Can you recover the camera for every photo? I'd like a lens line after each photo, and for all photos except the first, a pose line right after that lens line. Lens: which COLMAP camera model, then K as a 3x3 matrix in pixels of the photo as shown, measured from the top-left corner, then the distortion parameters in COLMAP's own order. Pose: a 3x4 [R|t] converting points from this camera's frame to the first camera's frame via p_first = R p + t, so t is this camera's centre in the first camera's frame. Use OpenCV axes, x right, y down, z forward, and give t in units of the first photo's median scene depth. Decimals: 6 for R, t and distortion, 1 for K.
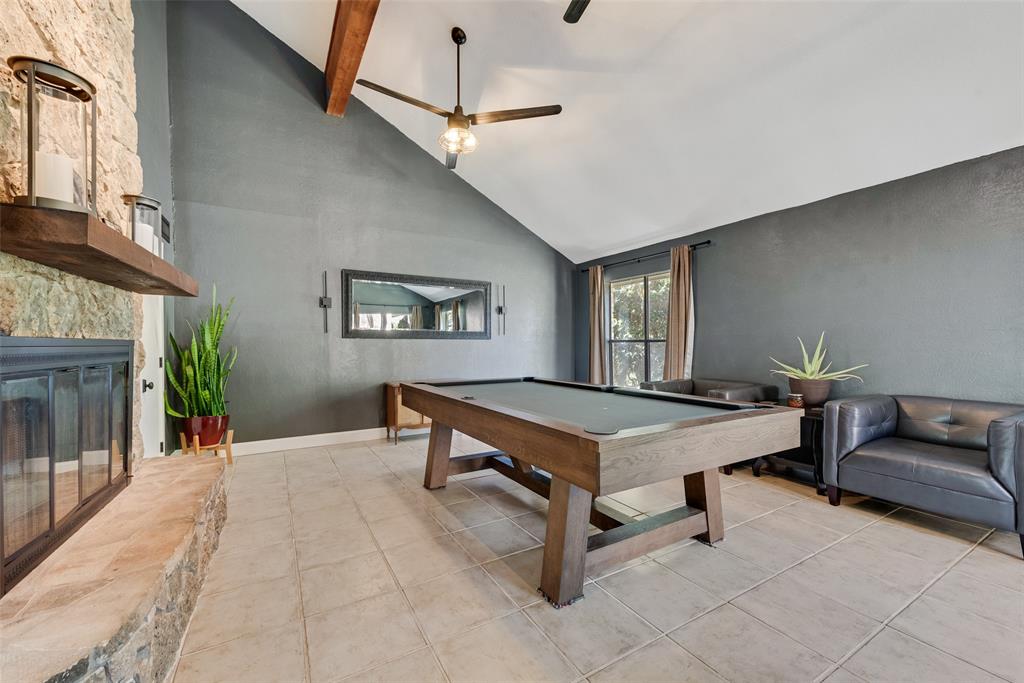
lens RADIAL K [[402.5, 0, 506.9], [0, 402.5, 343.5], [0, 0, 1]] dist [0.001749, 0.000056]
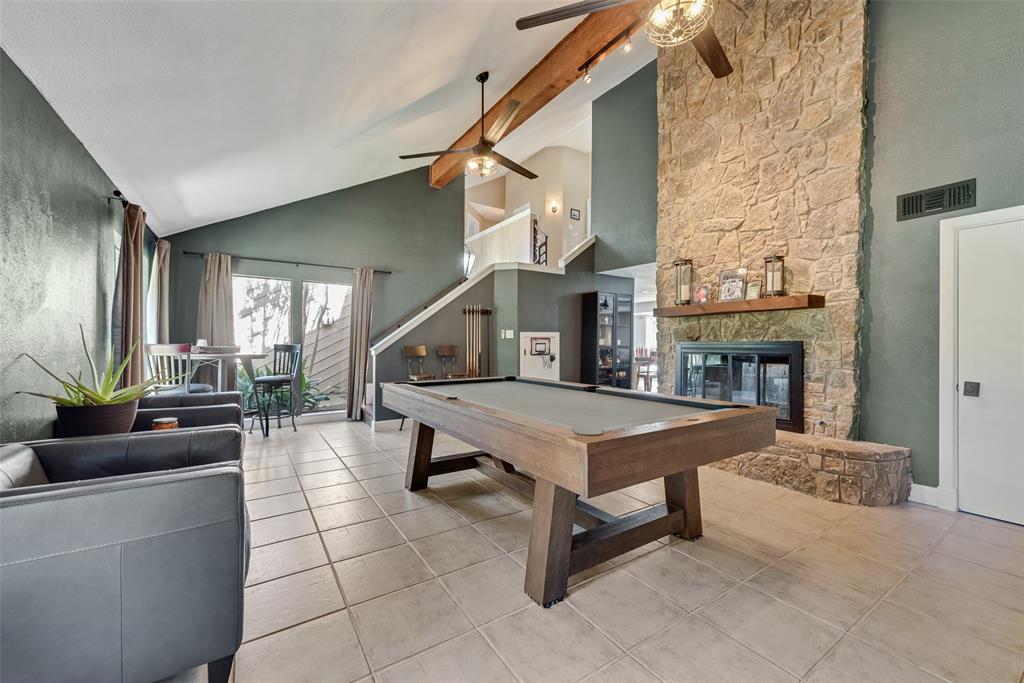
lens RADIAL K [[402.5, 0, 506.9], [0, 402.5, 343.5], [0, 0, 1]] dist [0.001749, 0.000056]
pose [[-0.998985, 0.003433, -0.044911, 0.363026], [0.003490, 0.999993, -0.001194, -0.000679], [0.044907, -0.001349, -0.998990, 3.444065]]
